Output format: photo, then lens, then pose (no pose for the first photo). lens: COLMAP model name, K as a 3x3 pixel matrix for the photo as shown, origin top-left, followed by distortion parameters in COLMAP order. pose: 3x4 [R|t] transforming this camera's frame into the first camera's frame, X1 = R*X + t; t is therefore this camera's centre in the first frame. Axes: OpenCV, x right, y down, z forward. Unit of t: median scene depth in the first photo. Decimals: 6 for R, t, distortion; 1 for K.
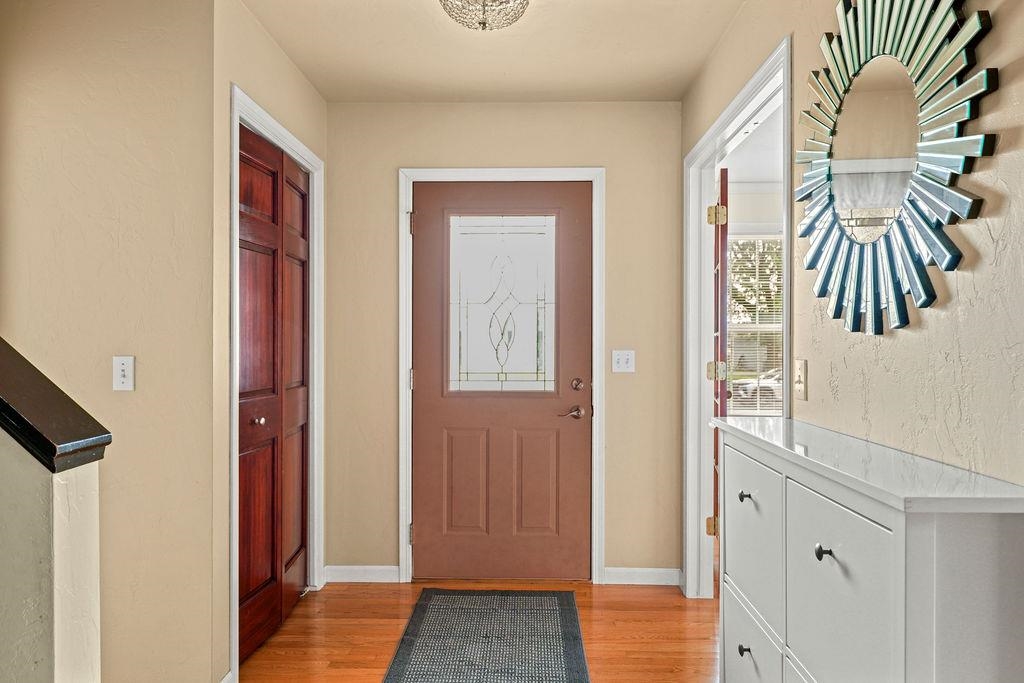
lens RADIAL K [[685.4, 0, 512.0], [0, 685.4, 341.5], [0, 0, 1]] dist [-0.000408, 0.000490]
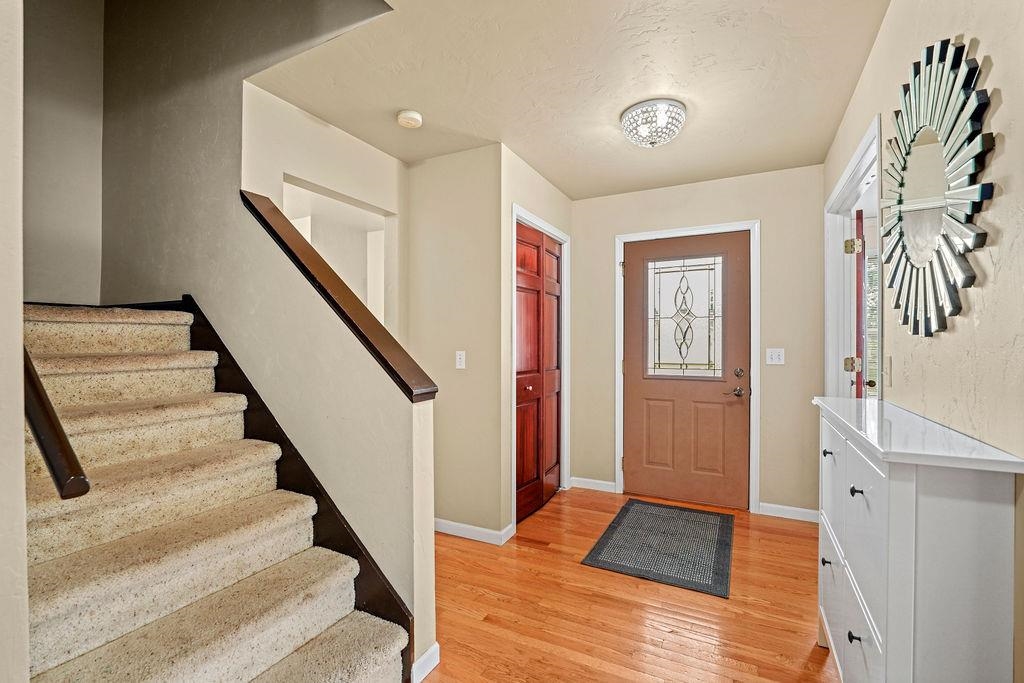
lens RADIAL K [[448.3, 0, 511.4], [0, 448.3, 343.6], [0, 0, 1]] dist [-0.020572, -0.000367]
pose [[0.897493, -0.001735, -0.441025, 0.095946], [0.002190, 0.999997, 0.000524, 0.000381], [0.441023, -0.001436, 0.897495, -0.057525]]
